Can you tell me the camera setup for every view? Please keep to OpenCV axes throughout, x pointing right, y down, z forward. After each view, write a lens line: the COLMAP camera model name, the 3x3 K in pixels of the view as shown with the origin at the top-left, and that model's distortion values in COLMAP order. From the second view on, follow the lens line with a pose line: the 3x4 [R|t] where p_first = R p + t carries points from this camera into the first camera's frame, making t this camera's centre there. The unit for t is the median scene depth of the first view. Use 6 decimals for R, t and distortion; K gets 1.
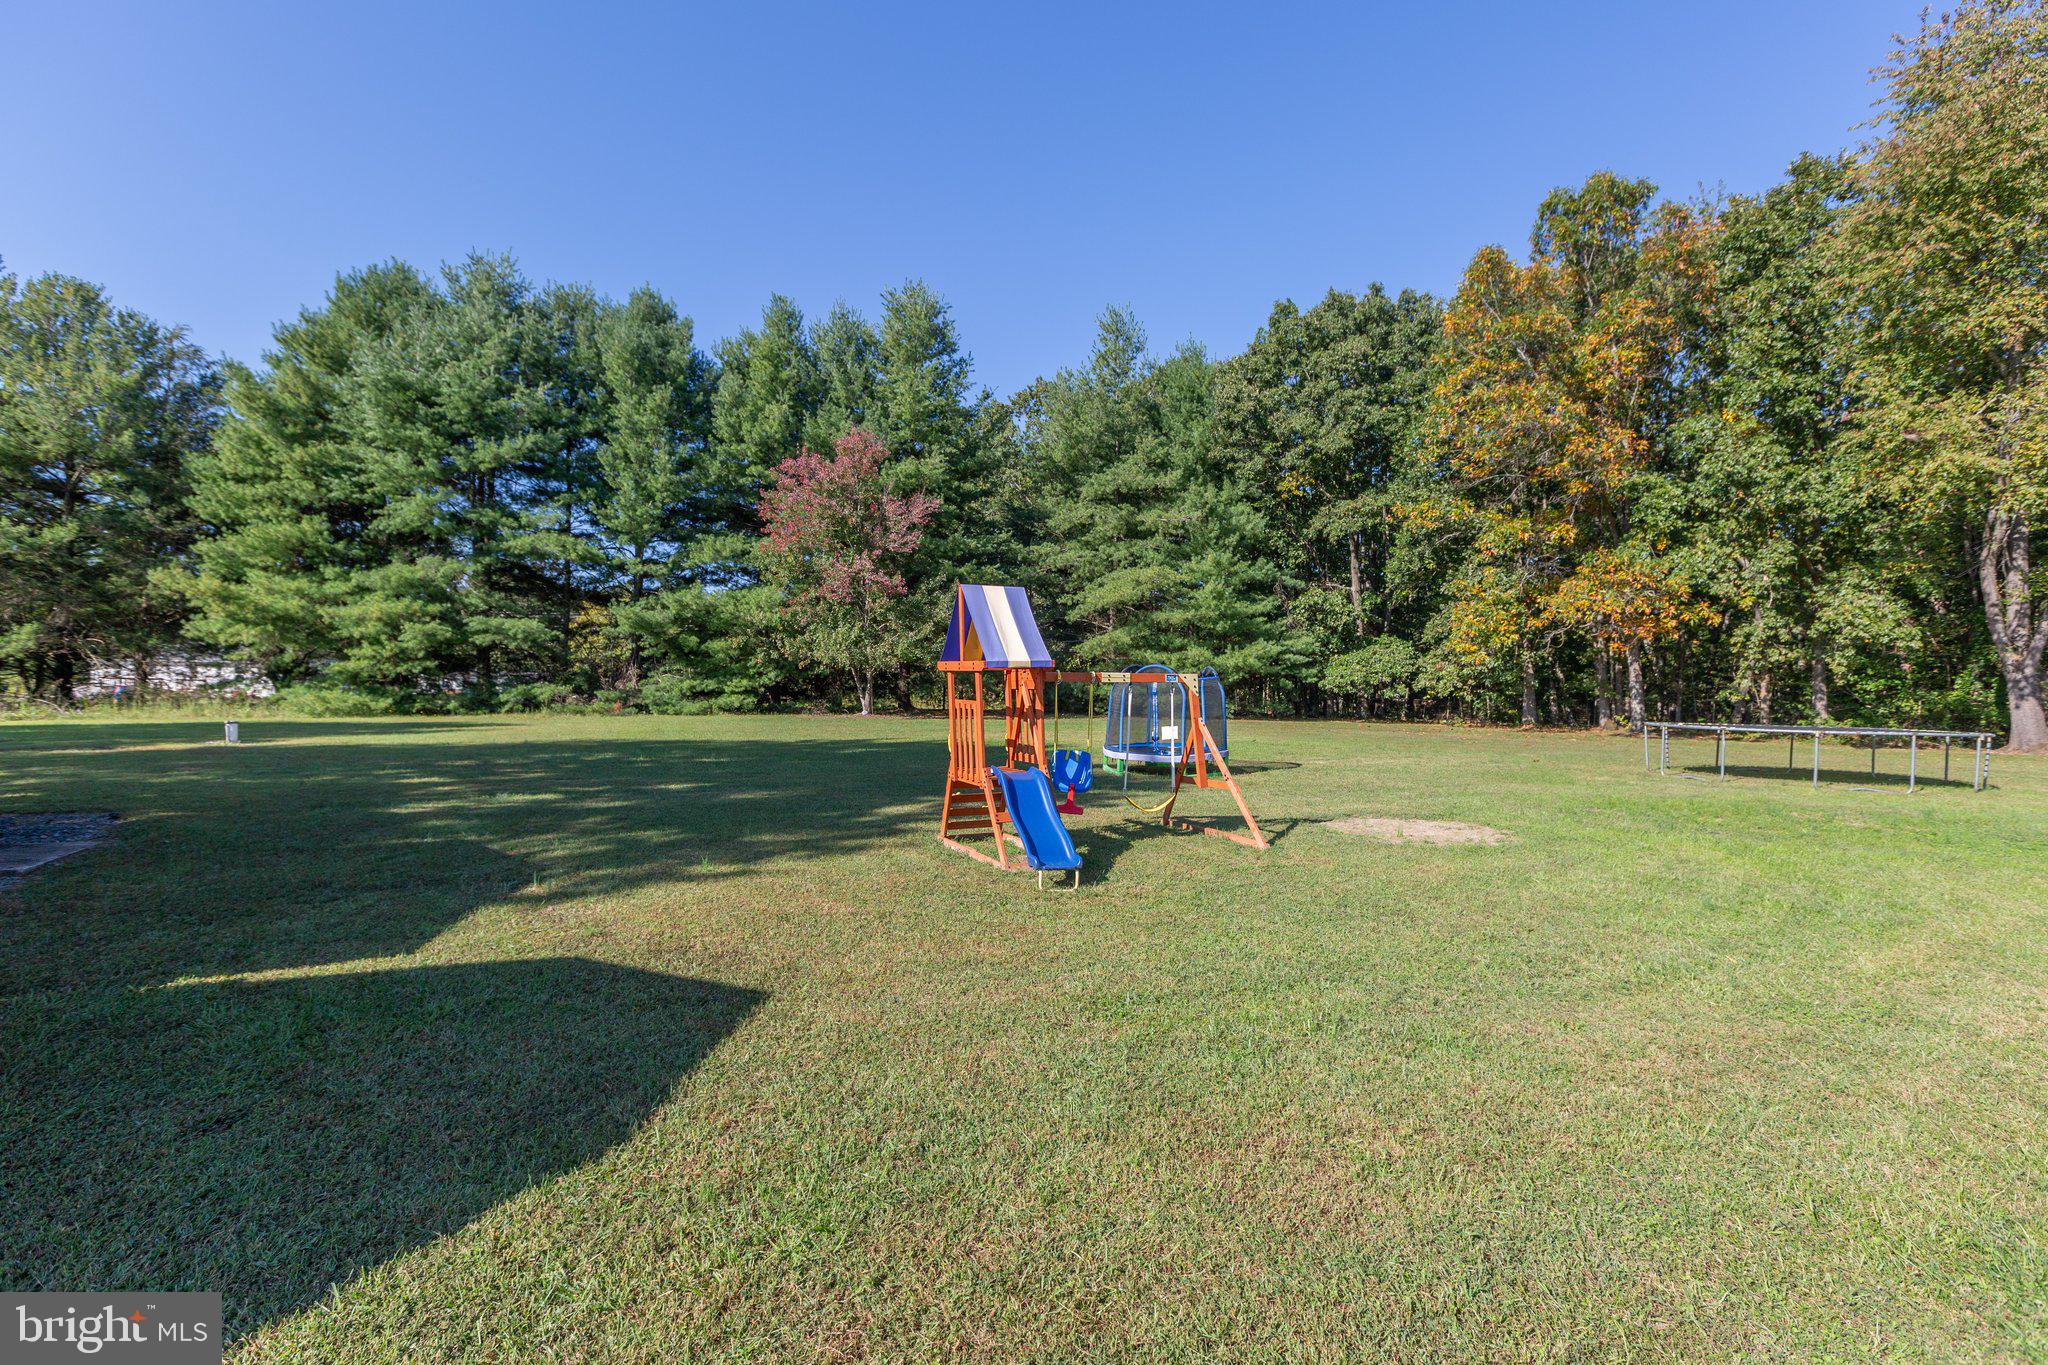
lens RADIAL K [[936.6, 0, 1026.5], [0, 936.6, 700.7], [0, 0, 1]] dist [0.002327, -0.000012]
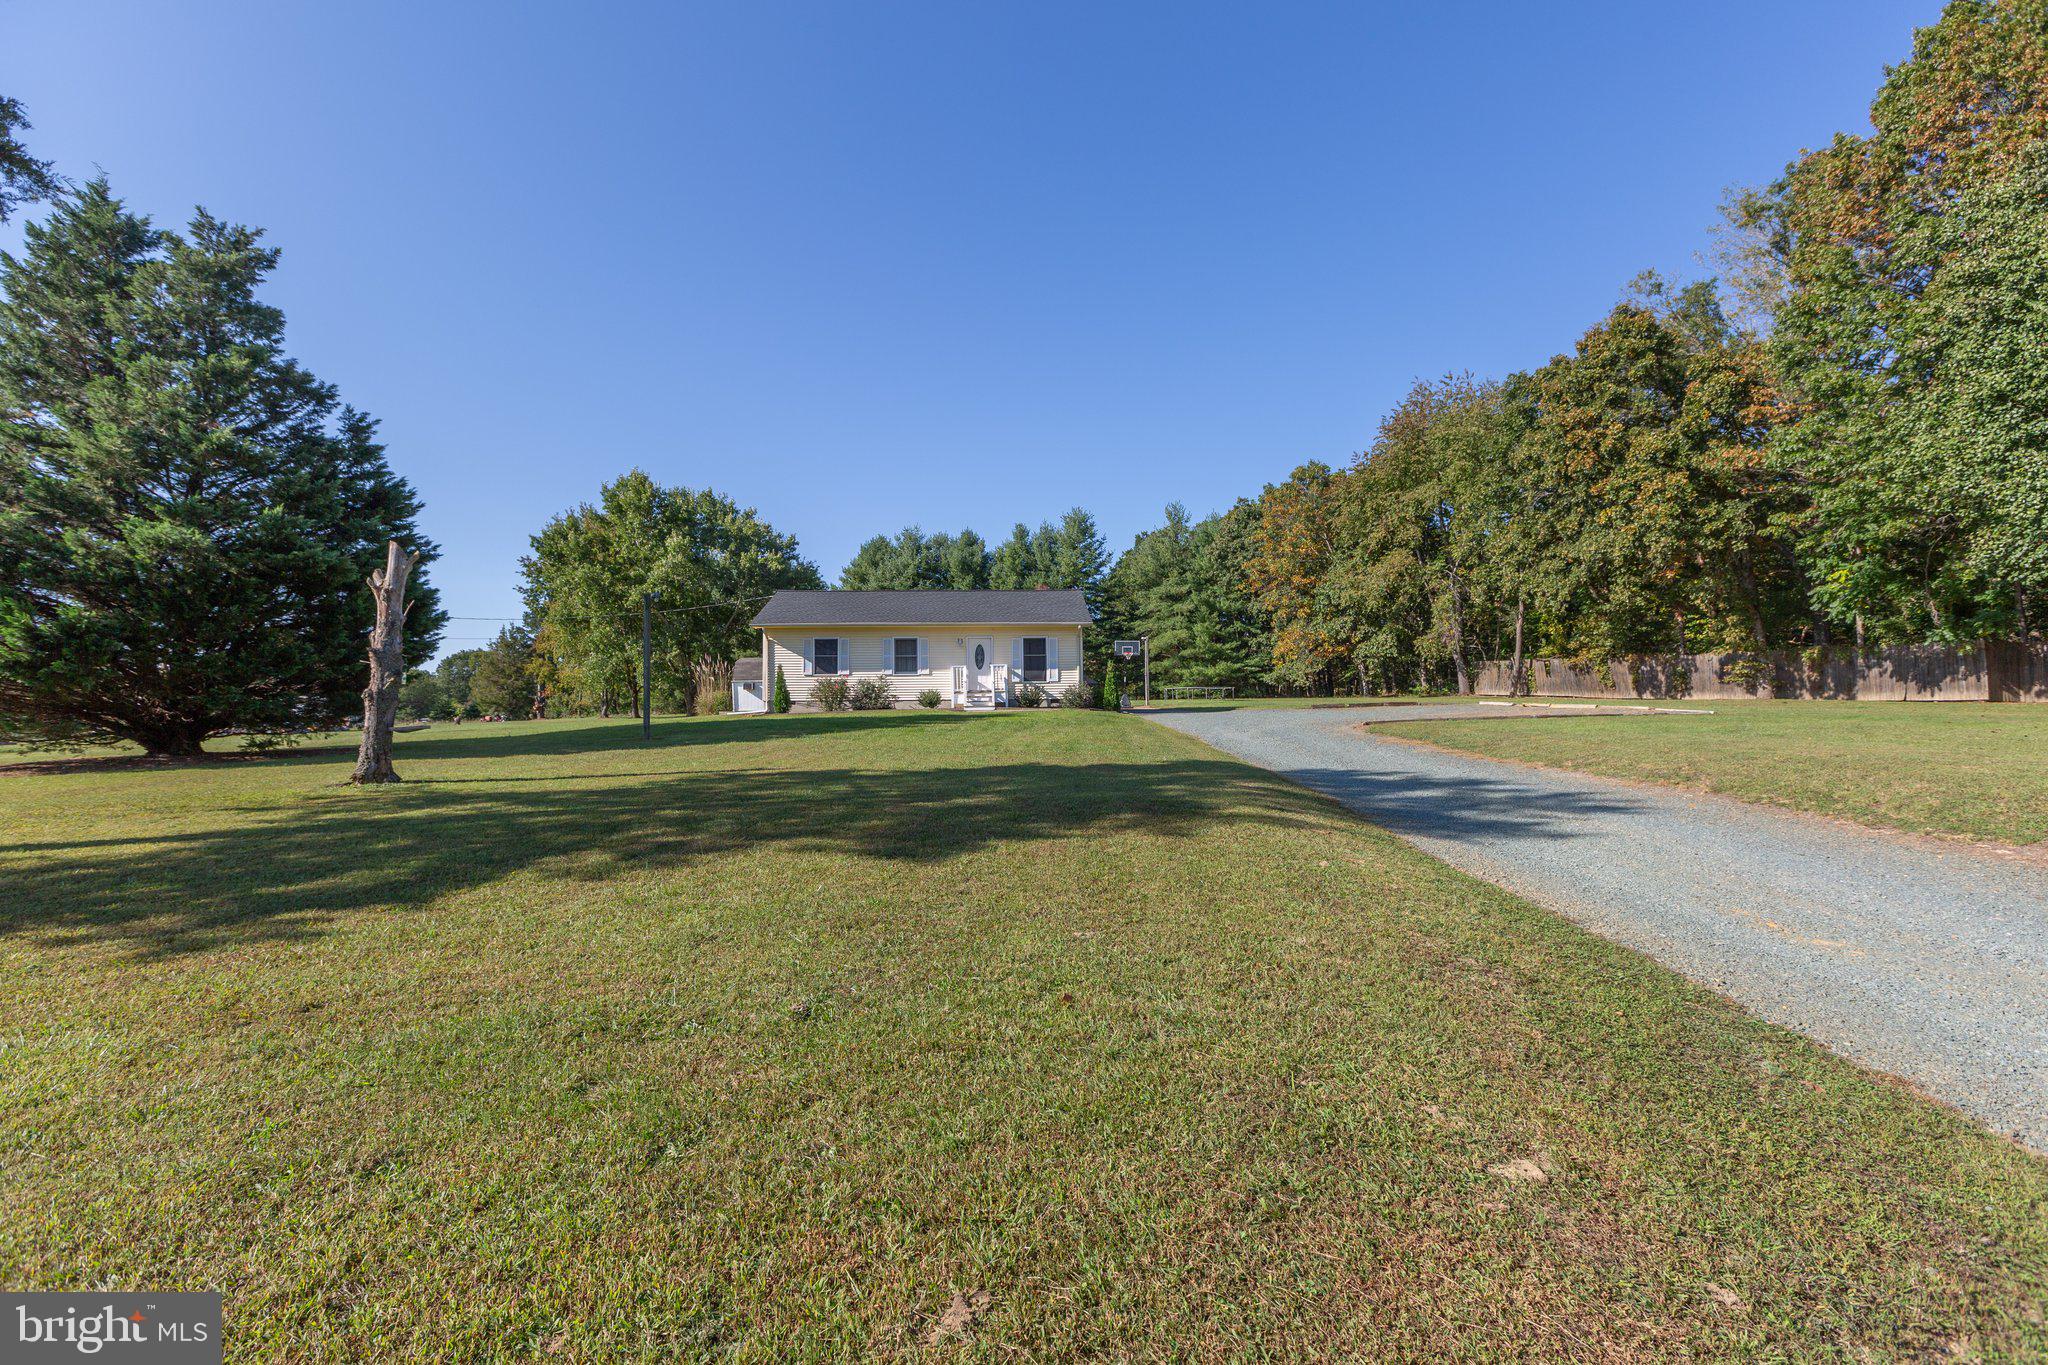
lens RADIAL K [[902.5, 0, 1021.7], [0, 902.5, 677.8], [0, 0, 1]] dist [-0.001552, -0.000296]
pose [[0.909760, -0.045776, -0.412604, 0.784914], [0.028065, 0.998410, -0.048887, 0.069970], [0.414185, 0.032896, 0.909598, -1.232051]]
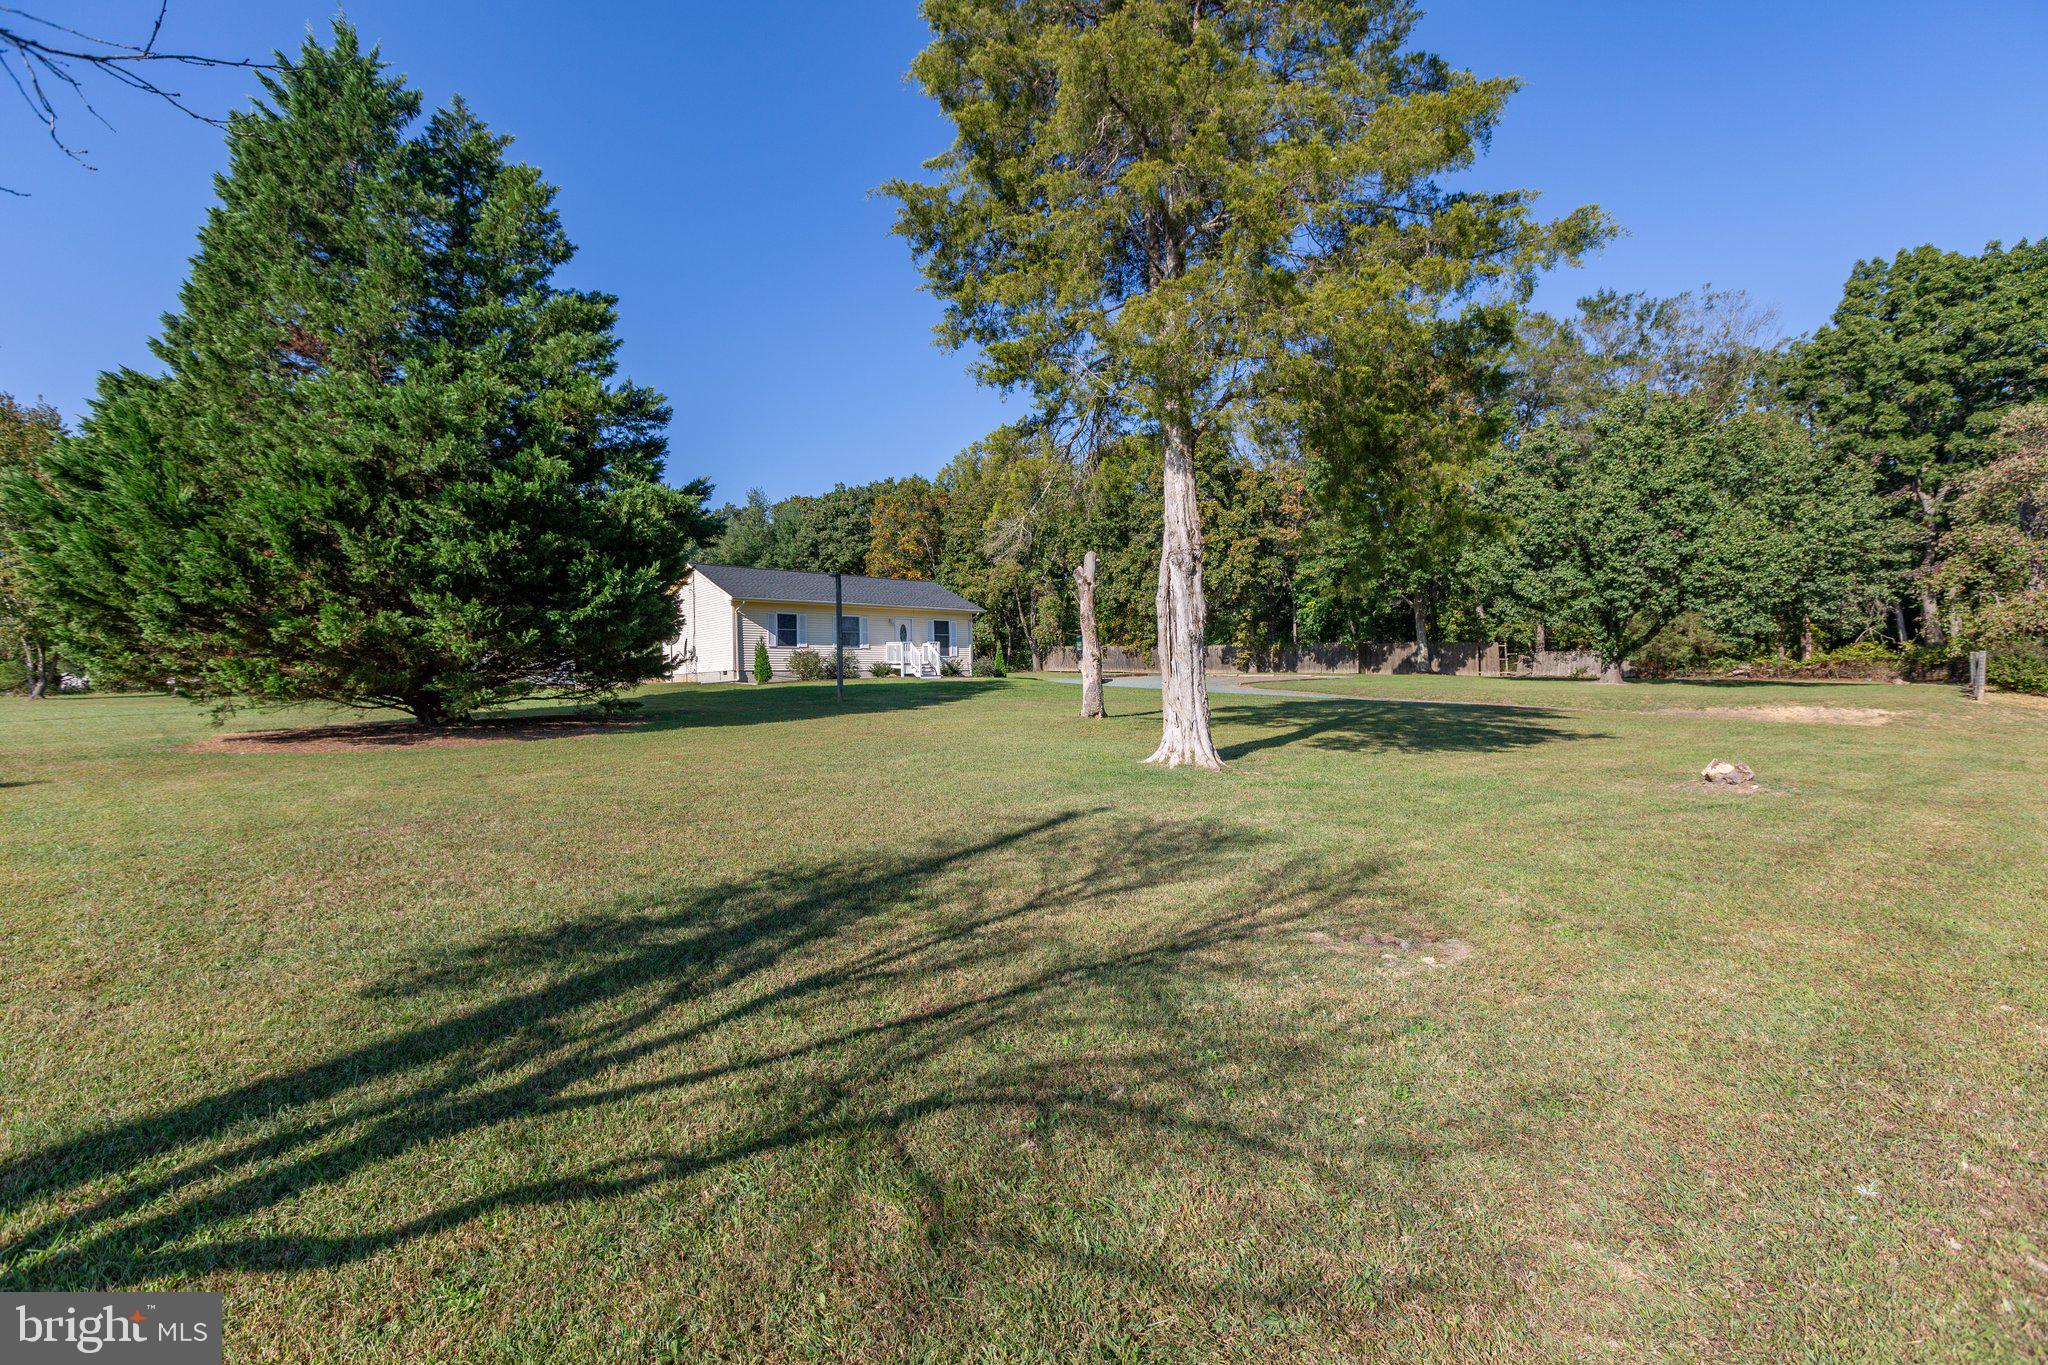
lens RADIAL K [[902.5, 0, 1021.7], [0, 902.5, 677.8], [0, 0, 1]] dist [-0.001552, -0.000296]
pose [[0.964928, -0.036742, 0.259930, 0.172762], [0.038980, 0.999234, -0.003459, 0.064091], [-0.259604, 0.013470, 0.965621, -1.539423]]
